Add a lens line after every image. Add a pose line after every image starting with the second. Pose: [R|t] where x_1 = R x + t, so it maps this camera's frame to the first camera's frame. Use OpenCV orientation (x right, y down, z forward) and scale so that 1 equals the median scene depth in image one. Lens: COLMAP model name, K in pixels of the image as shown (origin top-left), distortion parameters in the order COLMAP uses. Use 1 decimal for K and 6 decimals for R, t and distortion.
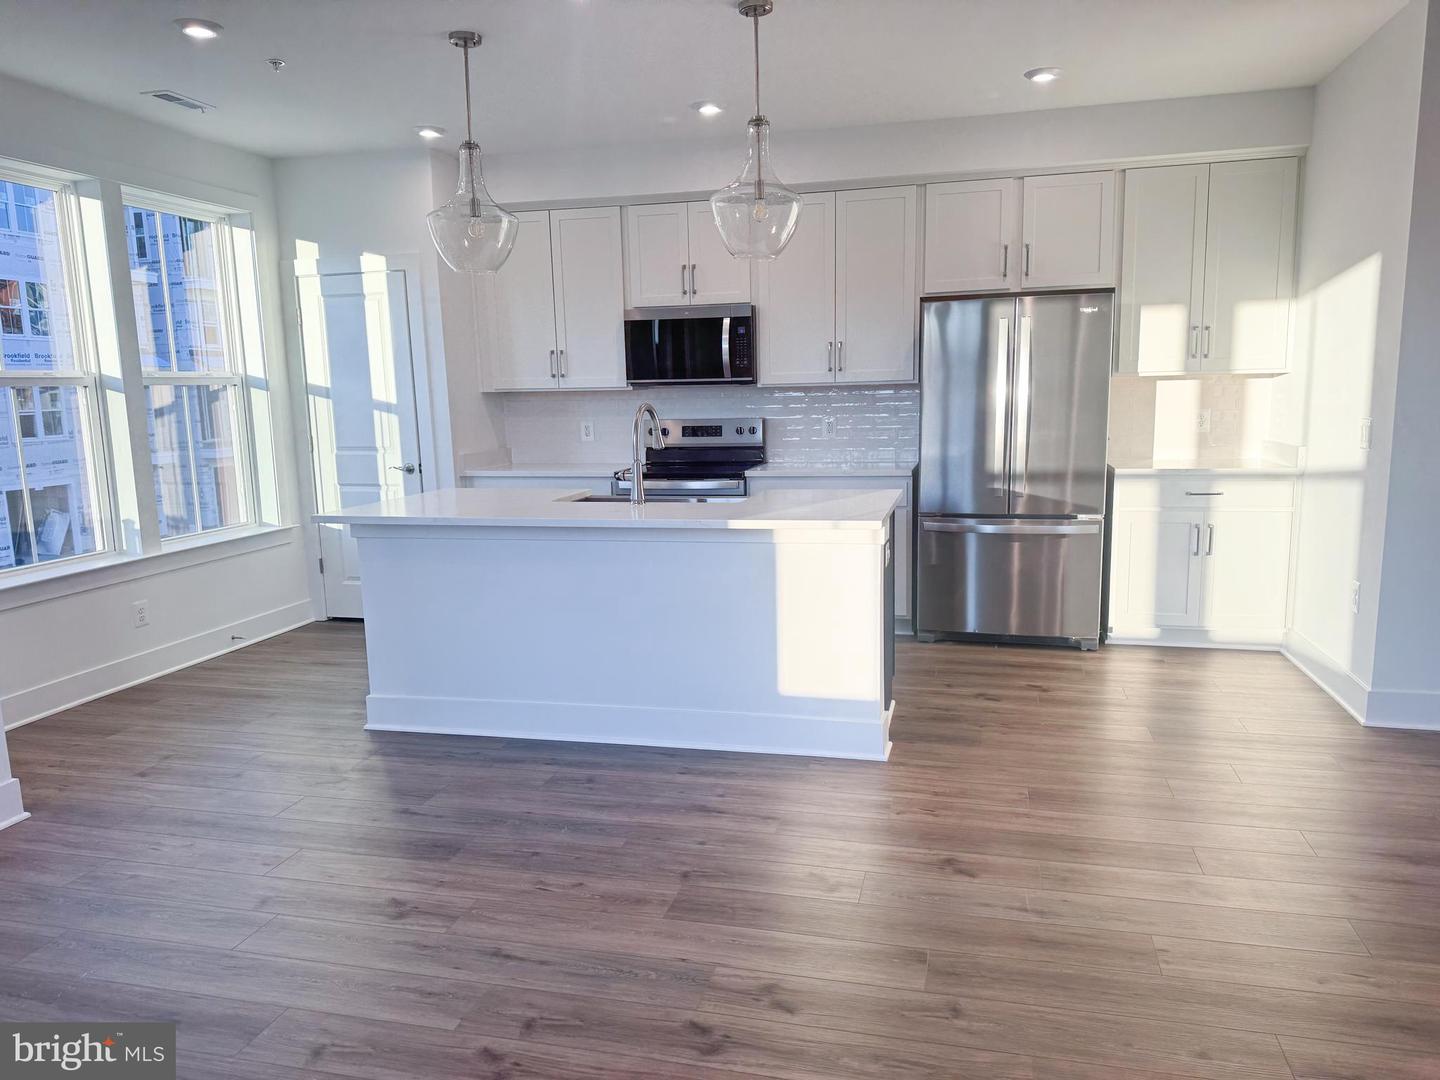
lens RADIAL K [[1008.6, 0, 720.0], [0, 1008.6, 540.0], [0, 0, 1]] dist [0.072098, -0.003005]
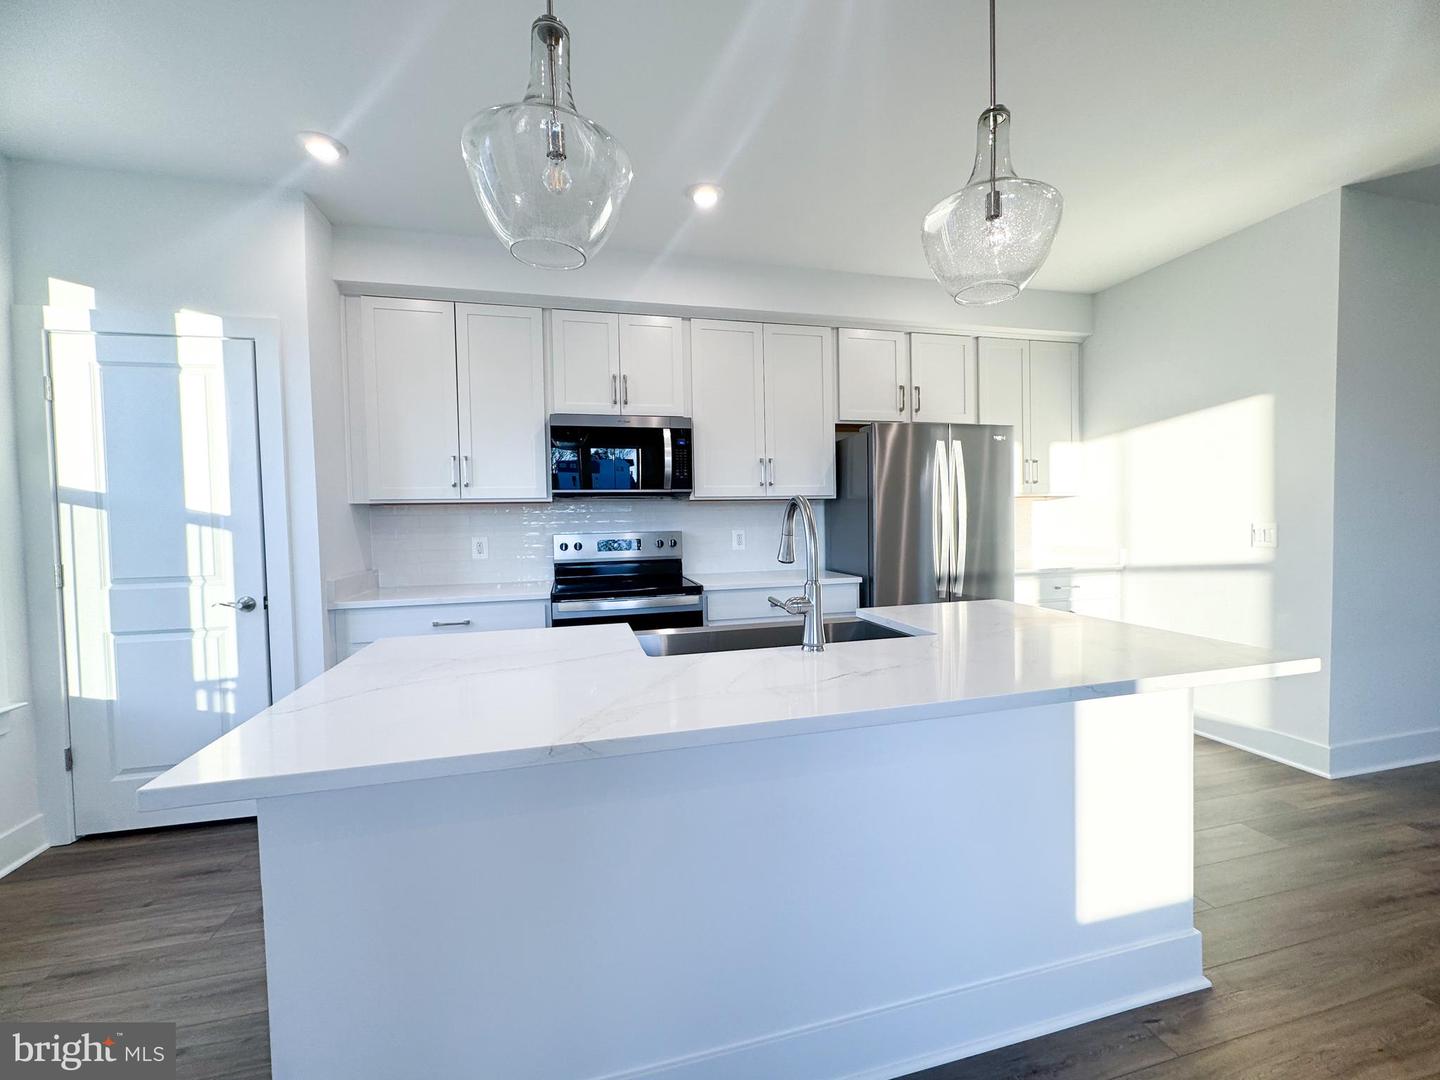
lens RADIAL K [[571.1, 0, 695.8], [0, 571.1, 536.6], [0, 0, 1]] dist [-0.001148, 0.004353]
pose [[0.881936, -0.010487, 0.471252, -0.217151], [0.071596, 0.991133, -0.111933, -0.049669], [-0.465900, 0.132457, 0.874867, 0.489988]]
